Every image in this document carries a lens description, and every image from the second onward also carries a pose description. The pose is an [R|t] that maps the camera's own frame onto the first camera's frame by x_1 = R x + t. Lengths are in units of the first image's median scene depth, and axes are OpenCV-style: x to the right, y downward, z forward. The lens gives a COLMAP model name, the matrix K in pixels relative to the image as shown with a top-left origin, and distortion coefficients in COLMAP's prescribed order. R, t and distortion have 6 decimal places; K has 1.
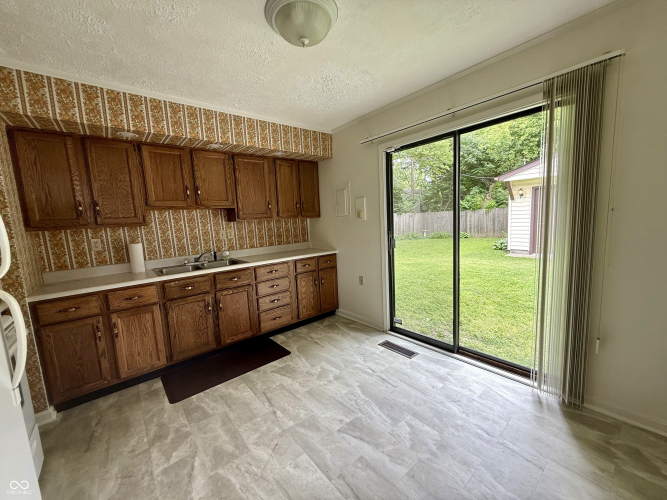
lens RADIAL K [[266.2, 0, 330.9], [0, 266.2, 250.7], [0, 0, 1]] dist [0.002084, -0.000770]
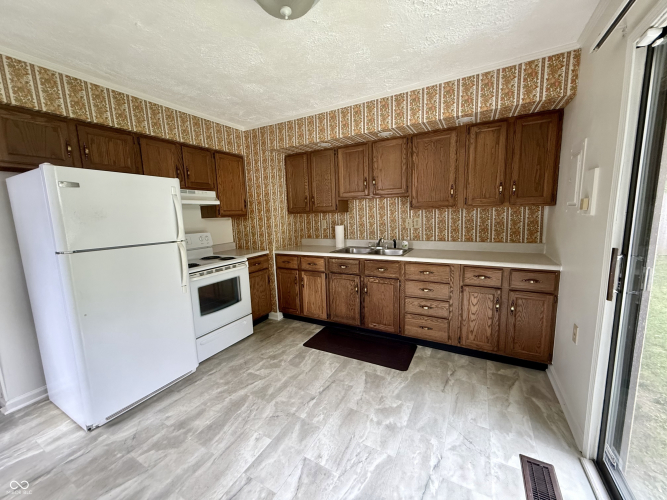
lens RADIAL K [[266.2, 0, 330.7], [0, 266.2, 250.7], [0, 0, 1]] dist [0.002084, -0.000770]
pose [[0.363165, 0.174754, -0.915190, 0.485998], [-0.097174, 0.984000, 0.149333, -0.096403], [0.926644, 0.034700, 0.374336, 0.466105]]
